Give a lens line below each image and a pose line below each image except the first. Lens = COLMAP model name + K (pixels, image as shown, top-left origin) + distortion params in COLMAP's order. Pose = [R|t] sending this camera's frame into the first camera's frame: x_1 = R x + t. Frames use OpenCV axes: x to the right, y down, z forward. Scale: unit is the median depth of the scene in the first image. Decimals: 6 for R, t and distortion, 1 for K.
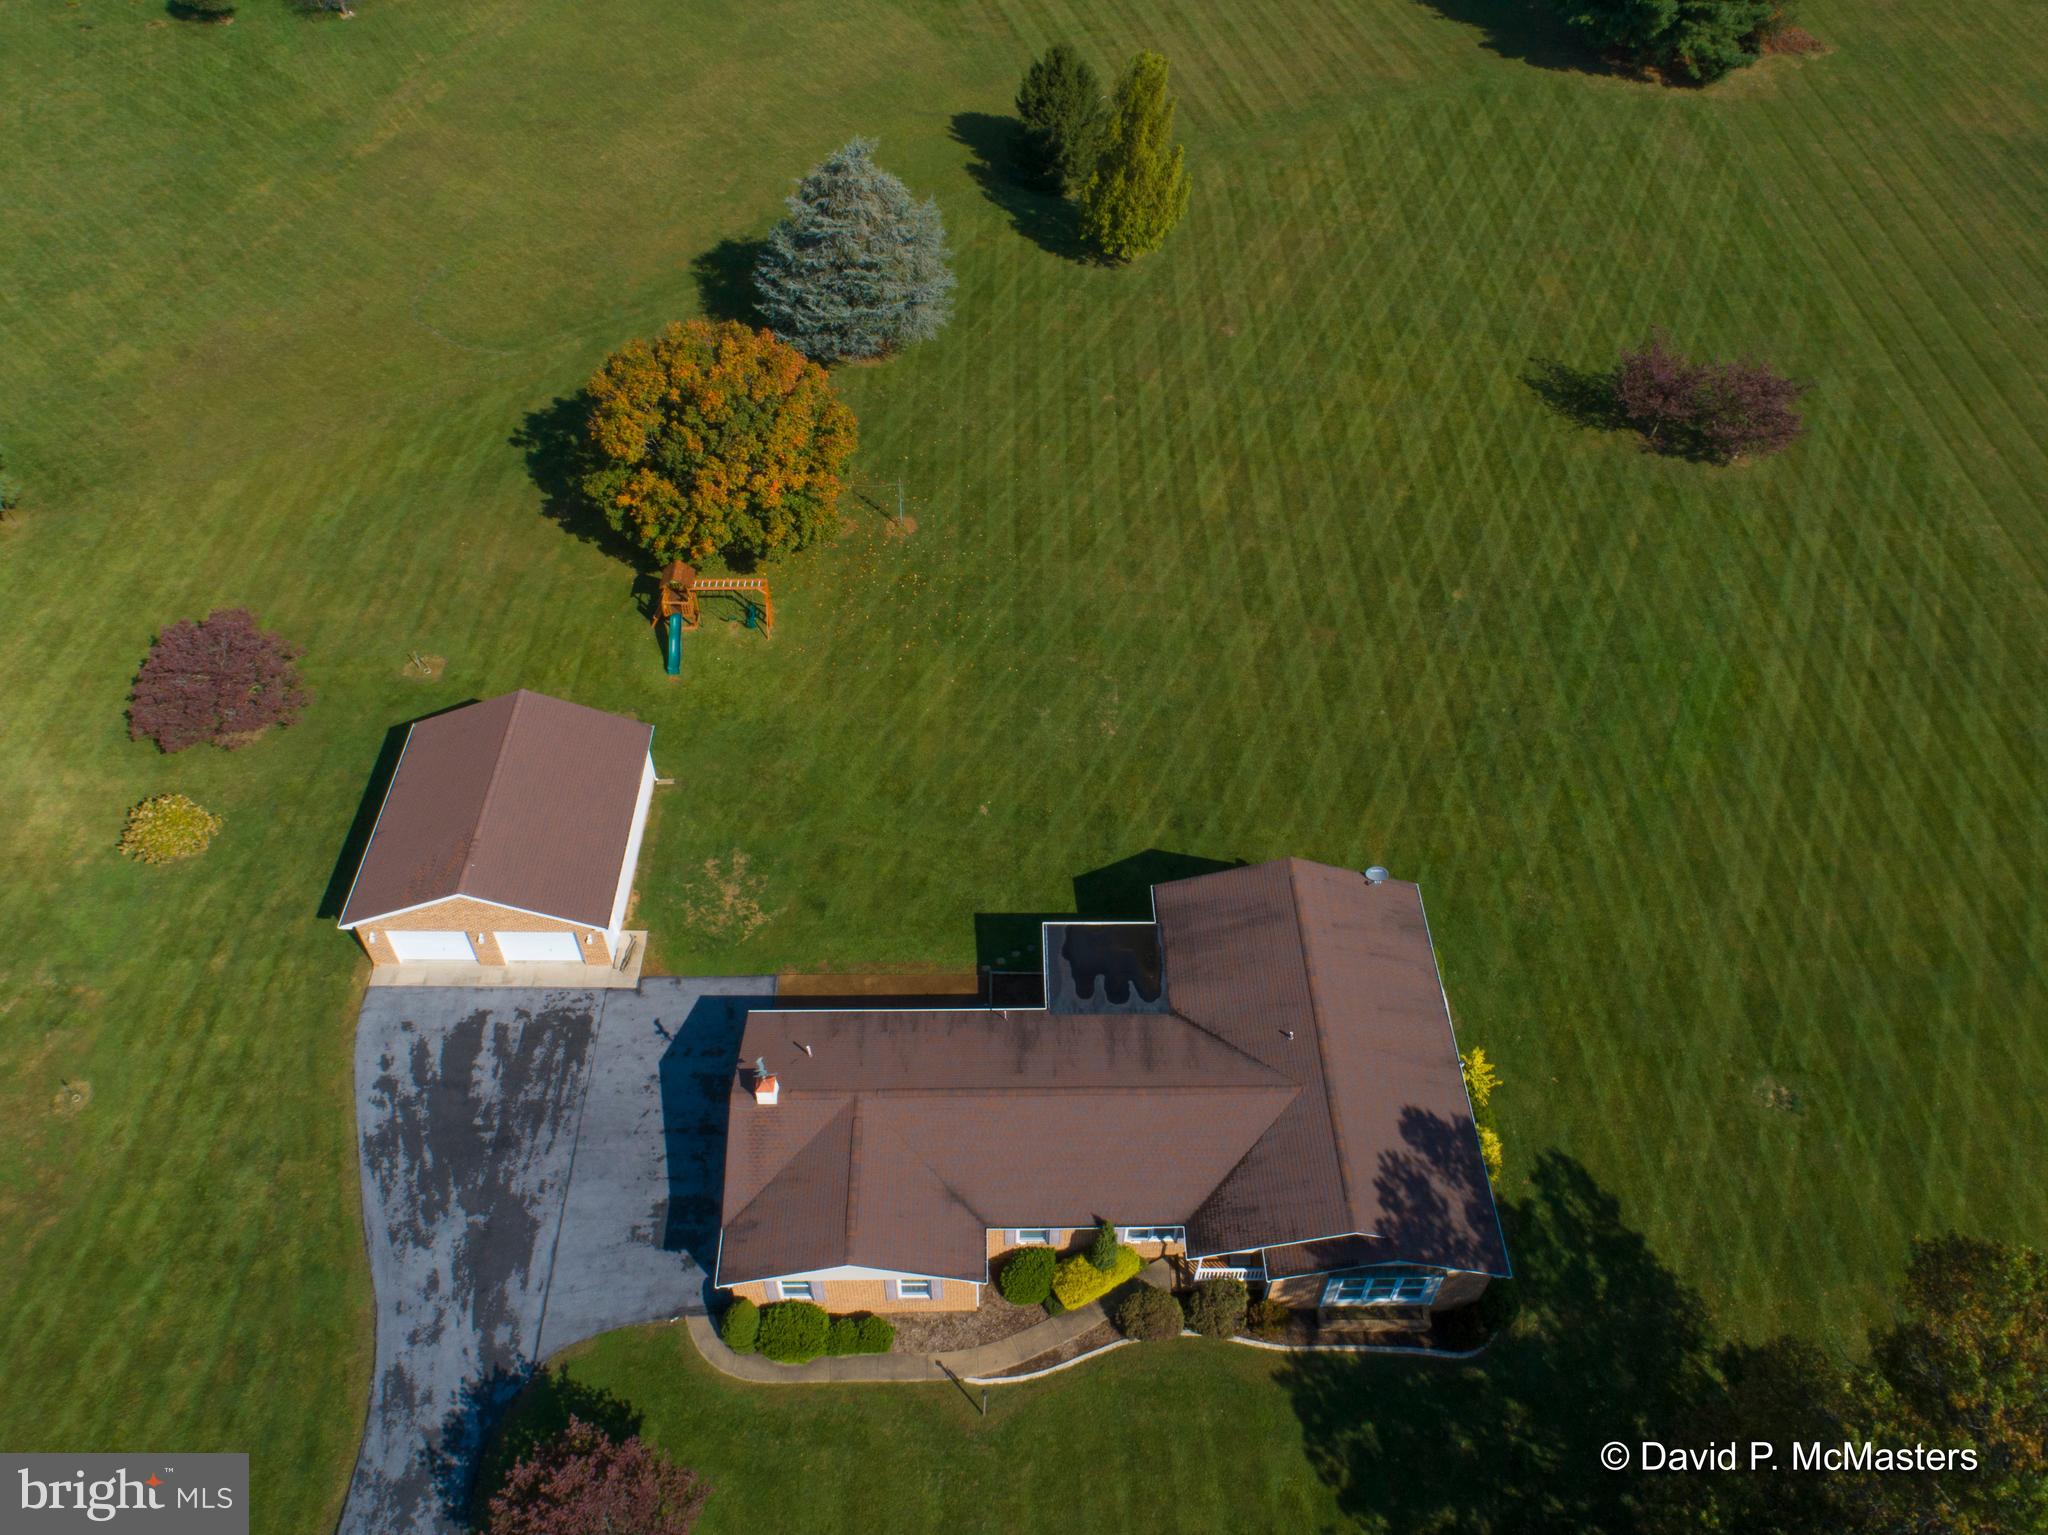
lens RADIAL K [[1539.9, 0, 1021.6], [0, 1539.9, 763.7], [0, 0, 1]] dist [-0.027999, 0.011150]
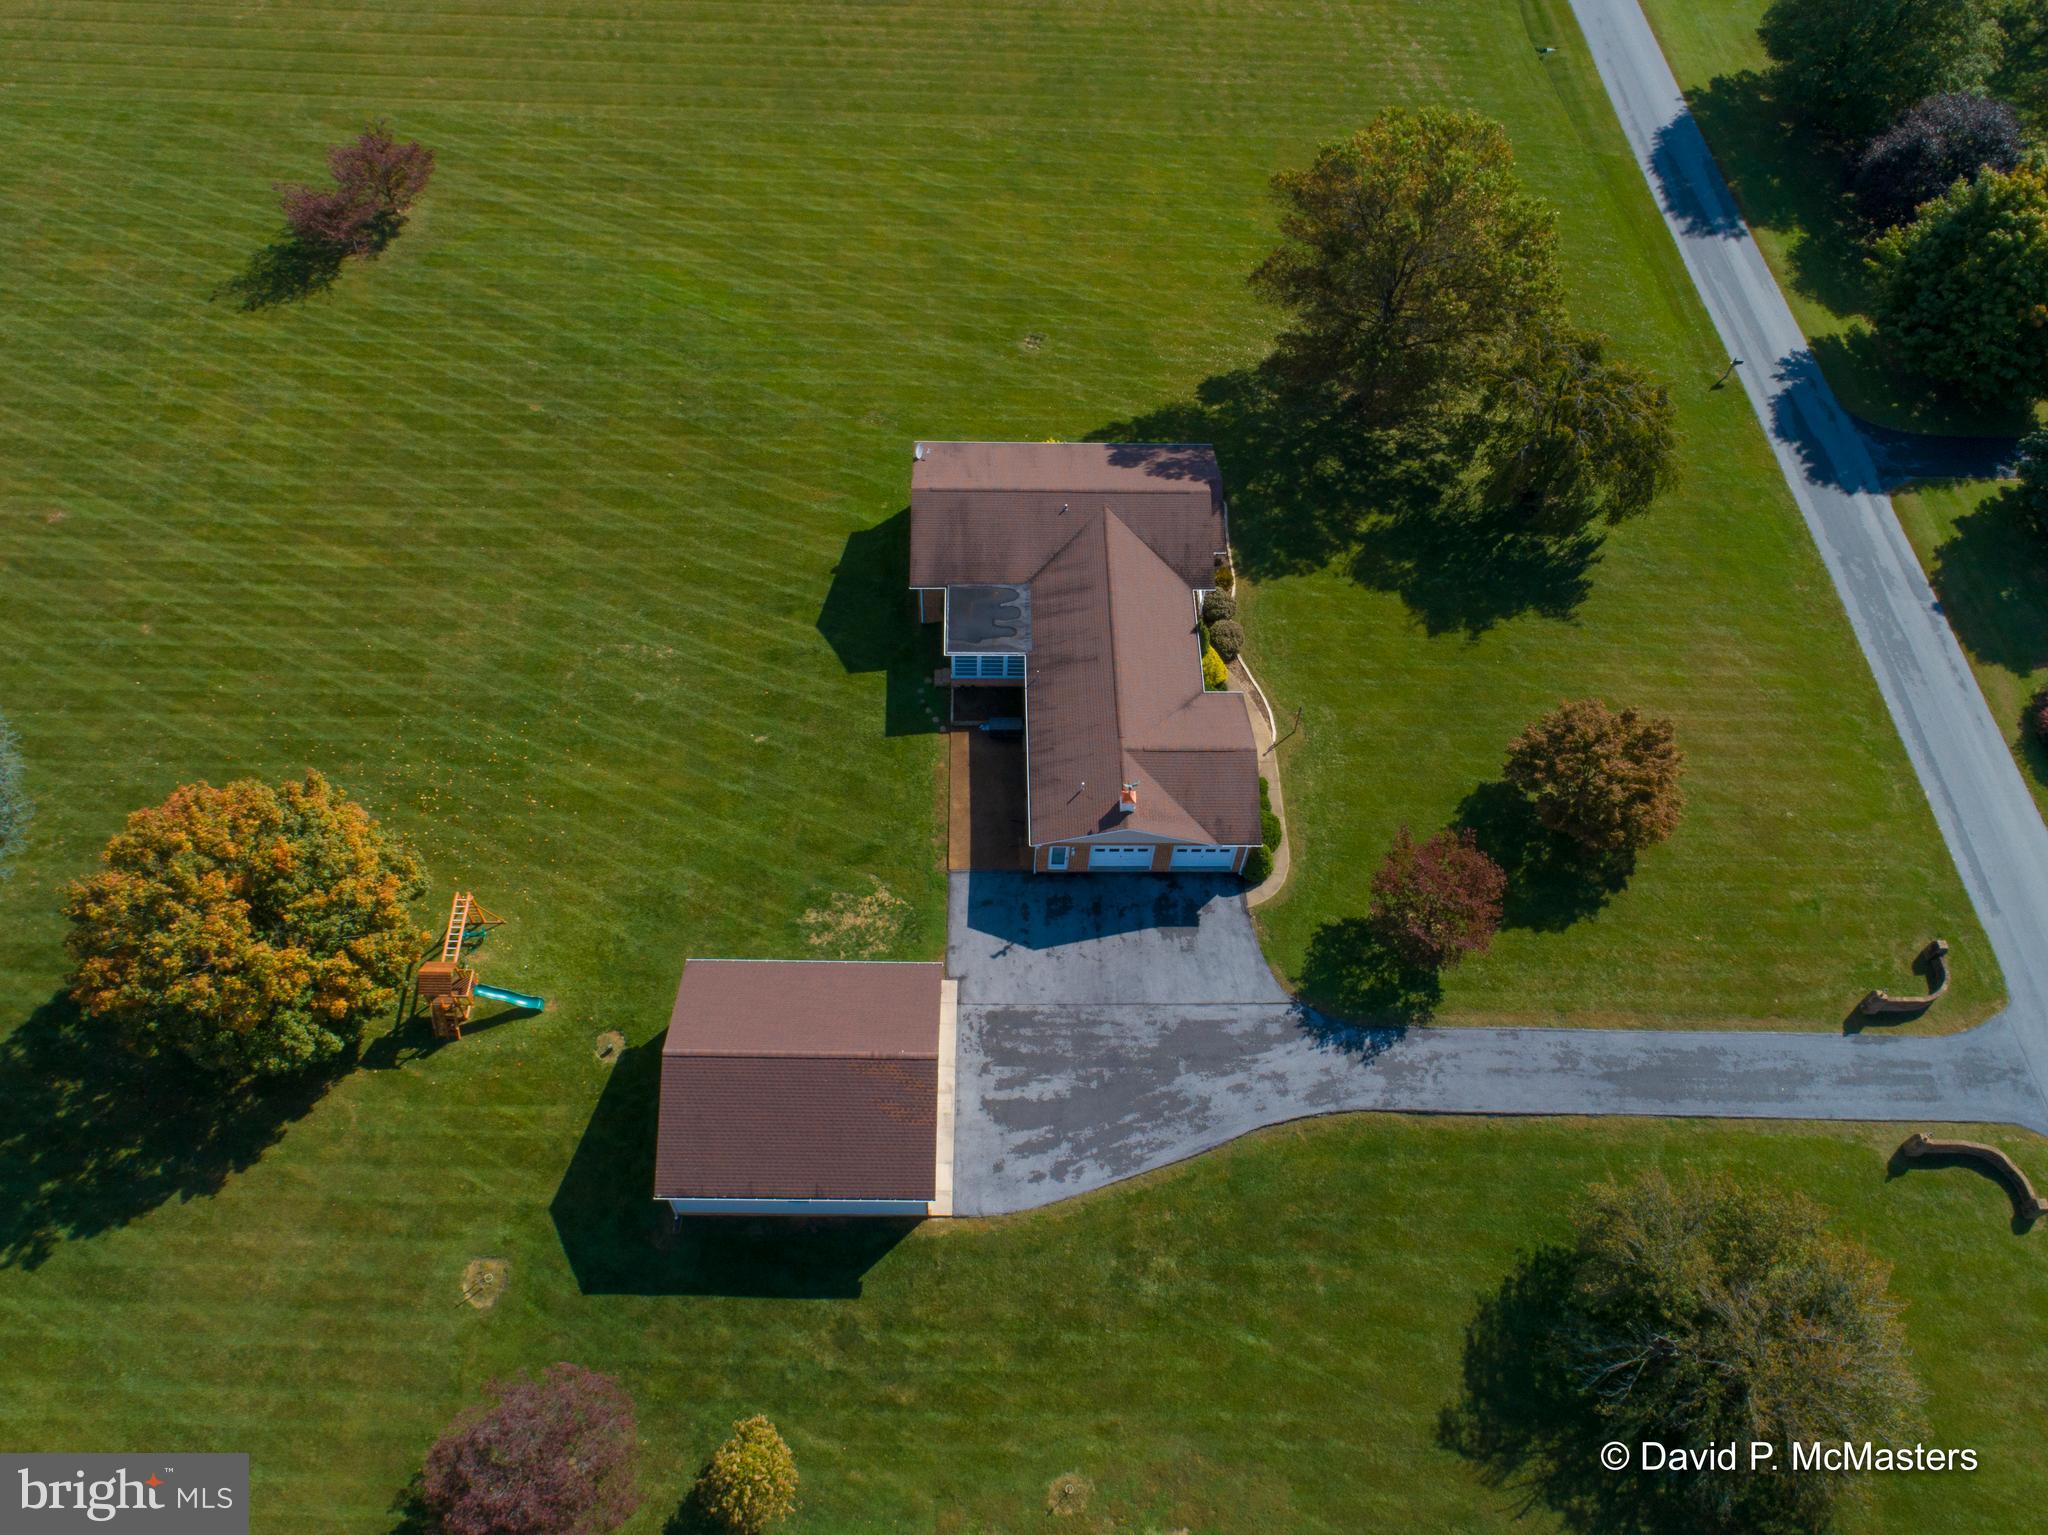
lens RADIAL K [[1539.9, 0, 1021.6], [0, 1539.9, 763.7], [0, 0, 1]] dist [-0.027999, 0.011150]
pose [[-0.000374, -0.829938, 0.557855, -0.781365], [0.712668, 0.391115, 0.582352, -0.564678], [-0.701501, 0.397783, 0.591324, 0.244555]]
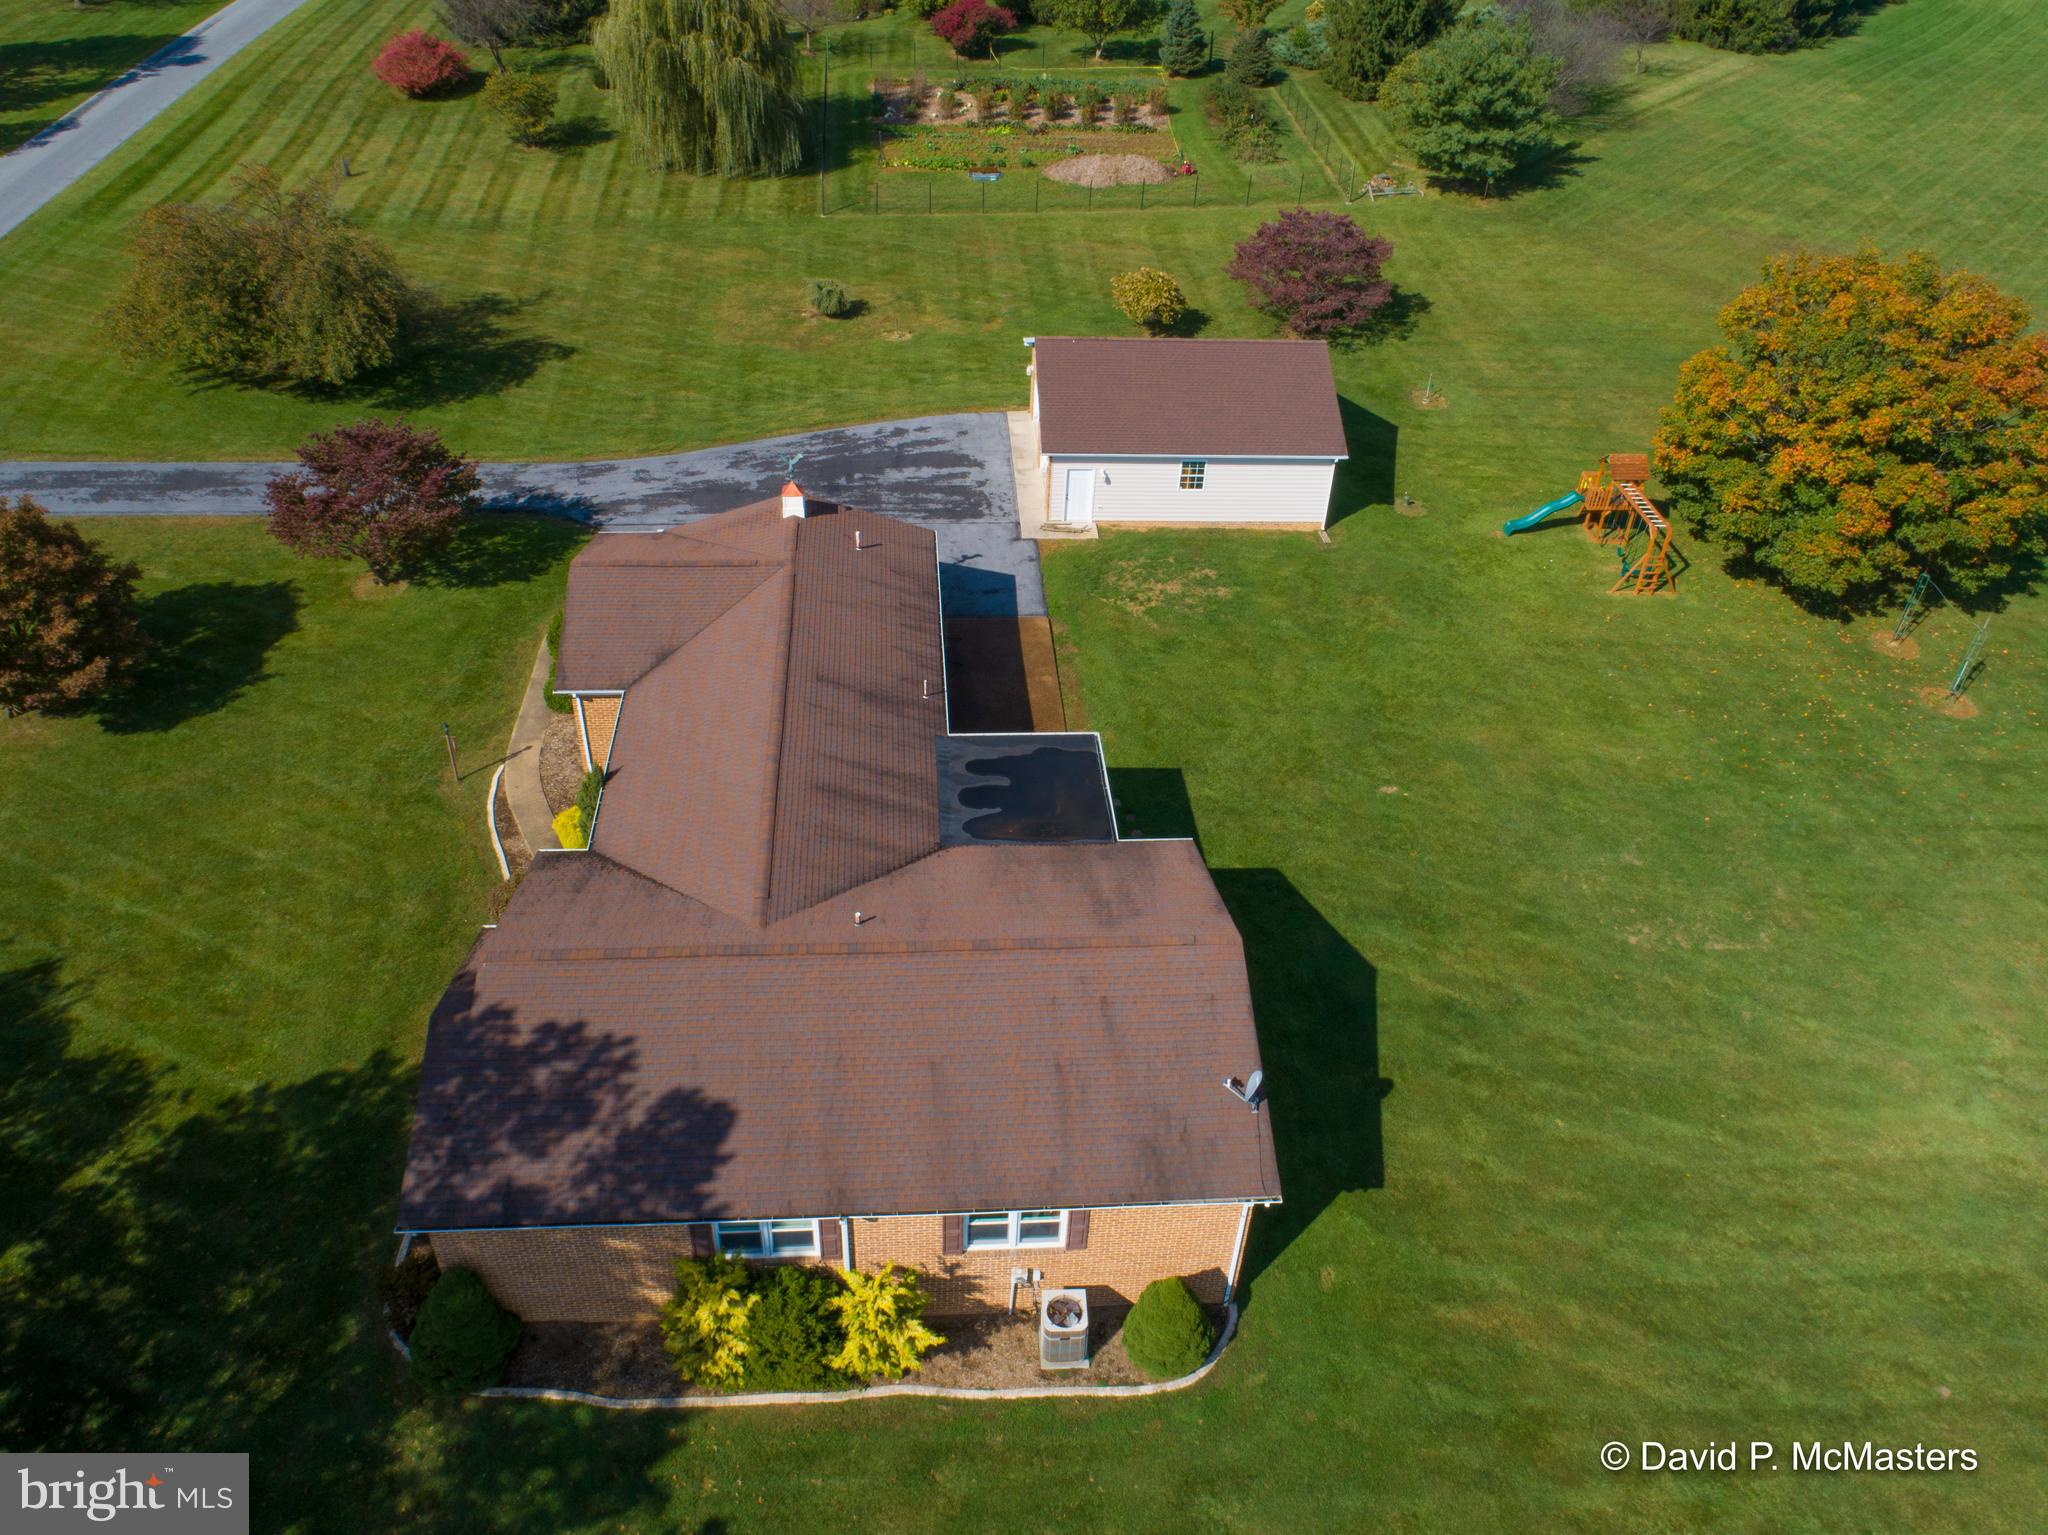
lens RADIAL K [[1539.9, 0, 1021.6], [0, 1539.9, 763.7], [0, 0, 1]] dist [-0.027999, 0.011150]
pose [[0.056581, 0.598550, -0.799085, 0.575054], [-0.757195, 0.547387, 0.356403, -0.108536], [0.650733, 0.584898, 0.484191, 0.666262]]
